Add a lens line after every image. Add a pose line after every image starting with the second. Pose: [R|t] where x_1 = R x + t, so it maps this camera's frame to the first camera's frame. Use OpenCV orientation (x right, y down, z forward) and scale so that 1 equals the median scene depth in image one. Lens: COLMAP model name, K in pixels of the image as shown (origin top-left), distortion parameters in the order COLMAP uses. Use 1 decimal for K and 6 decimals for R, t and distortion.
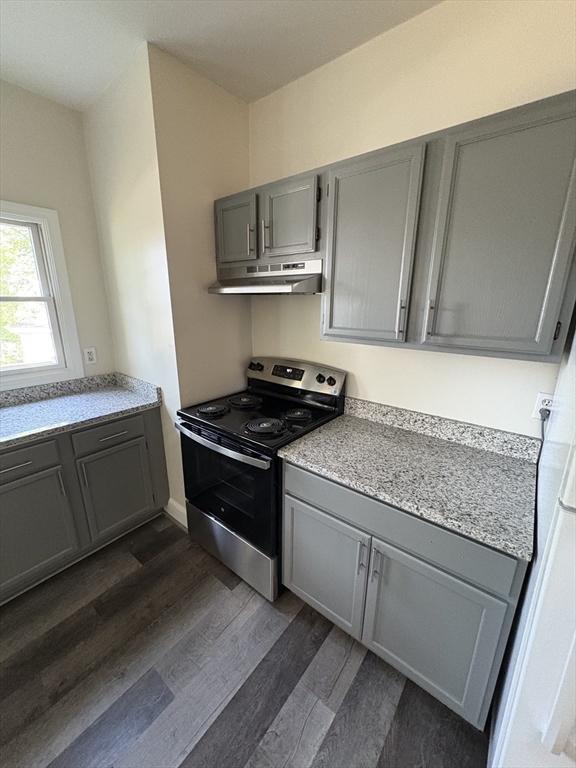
lens RADIAL K [[303.4, 0, 285.3], [0, 303.4, 385.9], [0, 0, 1]] dist [0.000029, -0.000670]
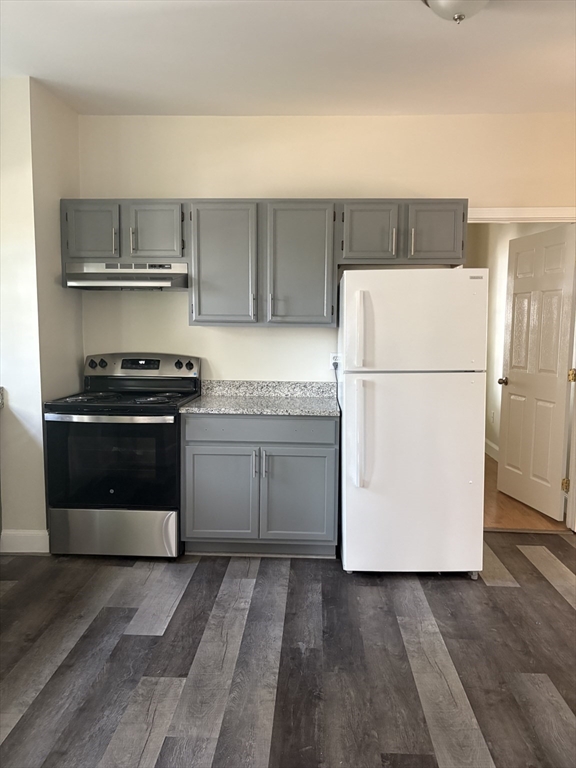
lens RADIAL K [[583.6, 0, 289.6], [0, 583.6, 398.8], [0, 0, 1]] dist [-0.003004, -0.004216]
pose [[0.804249, -0.065340, 0.590690, -1.019406], [0.149574, 0.984197, -0.094782, 0.446253], [-0.575162, 0.164580, 0.801312, -1.133788]]
